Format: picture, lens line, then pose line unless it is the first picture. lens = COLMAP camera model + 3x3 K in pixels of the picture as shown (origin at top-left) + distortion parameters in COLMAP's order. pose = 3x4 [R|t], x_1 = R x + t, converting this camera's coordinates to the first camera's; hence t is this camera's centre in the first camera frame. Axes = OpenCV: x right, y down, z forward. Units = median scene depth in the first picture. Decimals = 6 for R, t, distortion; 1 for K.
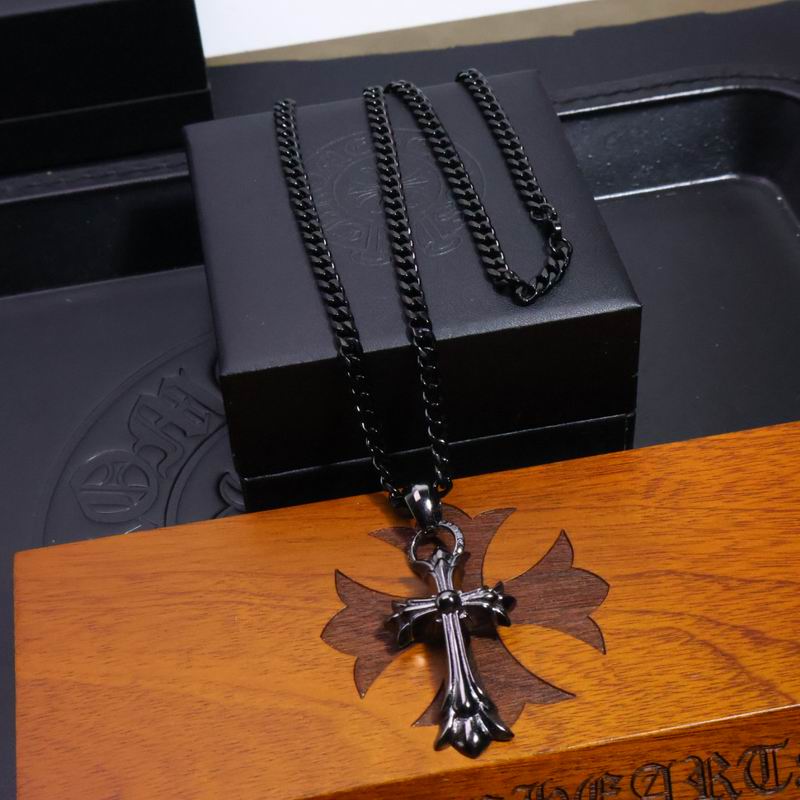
lens RADIAL K [[1536.9, 0, 400.0], [0, 1536.9, 400.0], [0, 0, 1]] dist [0.025163, -0.100323]
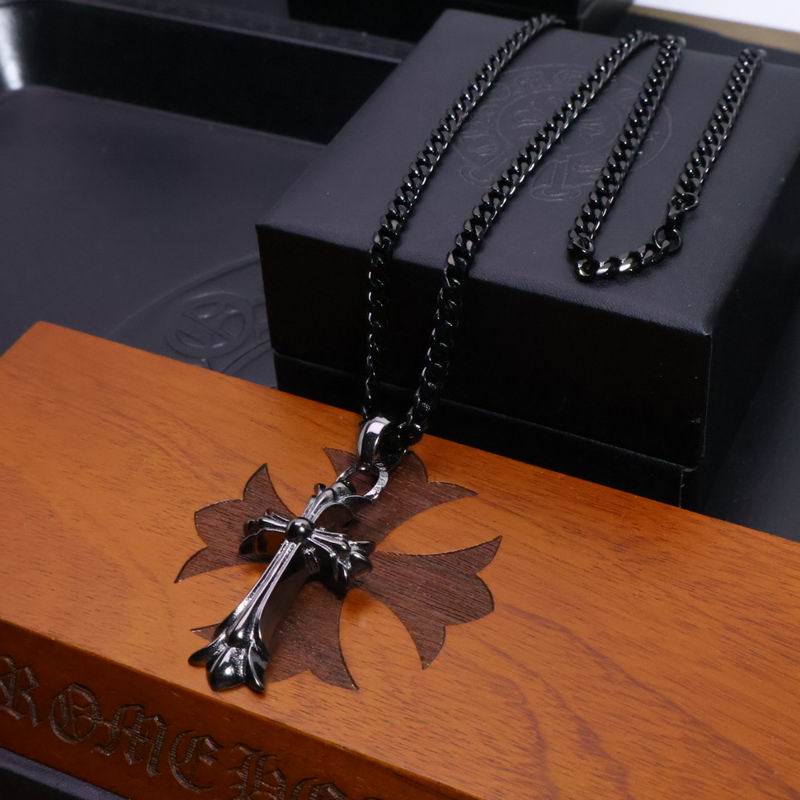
lens RADIAL K [[1536.9, 0, 400.0], [0, 1536.9, 400.0], [0, 0, 1]] dist [0.025163, -0.100323]
pose [[0.815022, 0.401371, -0.417901, 0.406564], [-0.409970, 0.909124, 0.073608, -0.024851], [0.409468, 0.111334, 0.905506, 0.211314]]
